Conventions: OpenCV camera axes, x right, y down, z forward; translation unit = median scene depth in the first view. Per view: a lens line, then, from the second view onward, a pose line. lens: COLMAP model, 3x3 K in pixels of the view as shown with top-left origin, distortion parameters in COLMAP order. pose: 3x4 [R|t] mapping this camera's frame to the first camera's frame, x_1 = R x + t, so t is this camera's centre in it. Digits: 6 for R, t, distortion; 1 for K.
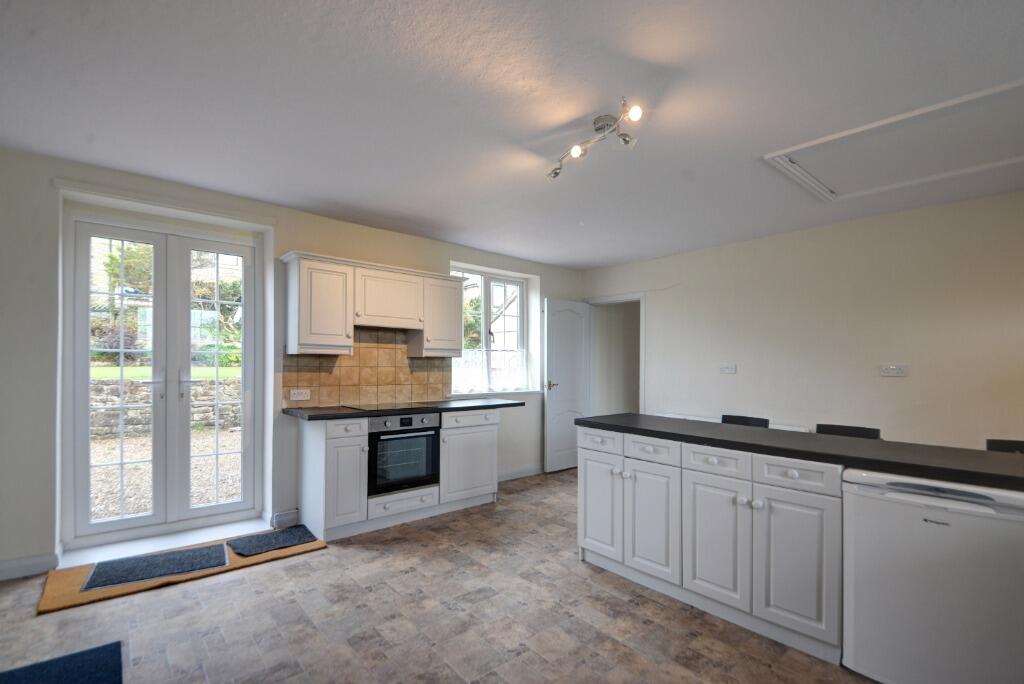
lens RADIAL K [[469.7, 0, 511.9], [0, 469.7, 369.4], [0, 0, 1]] dist [0.017071, -0.000189]
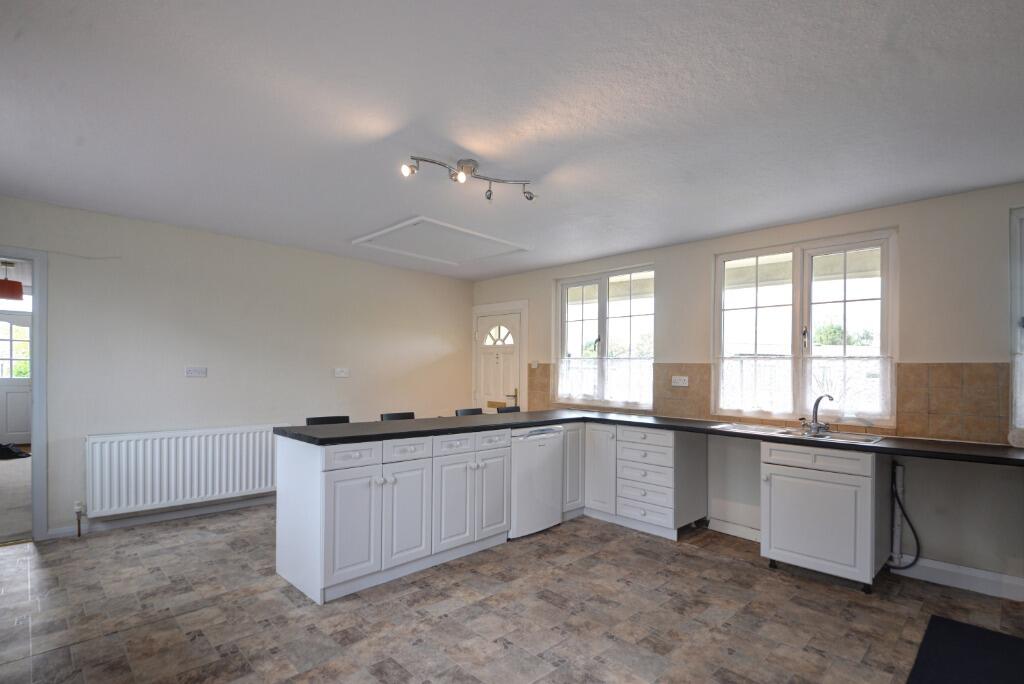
lens RADIAL K [[481.5, 0, 515.9], [0, 481.5, 366.8], [0, 0, 1]] dist [-0.001389, -0.000526]
pose [[-0.074450, -0.000671, 0.997225, -0.861857], [-0.010271, 0.999947, -0.000094, -0.025159], [-0.997172, -0.010249, -0.074453, 0.850533]]
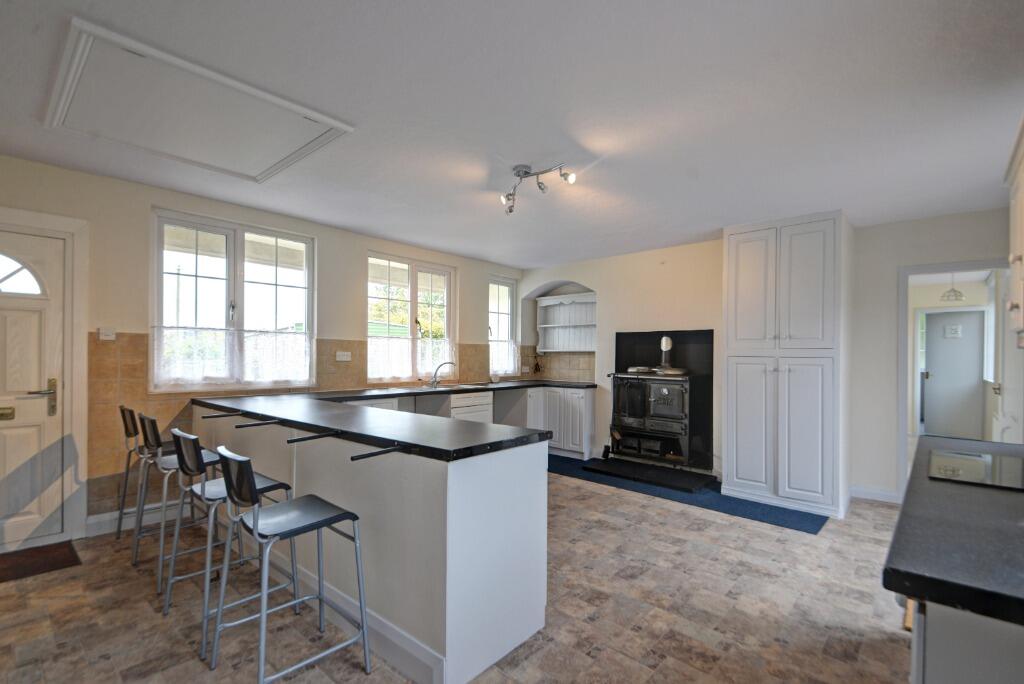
lens RADIAL K [[480.9, 0, 512.0], [0, 480.9, 342.0], [0, 0, 1]] dist [0.054809, -0.000020]
pose [[-0.991248, -0.028734, -0.128846, 0.355551], [-0.026830, 0.999504, -0.016490, -0.022435], [0.129255, -0.012889, -0.991528, 2.057018]]
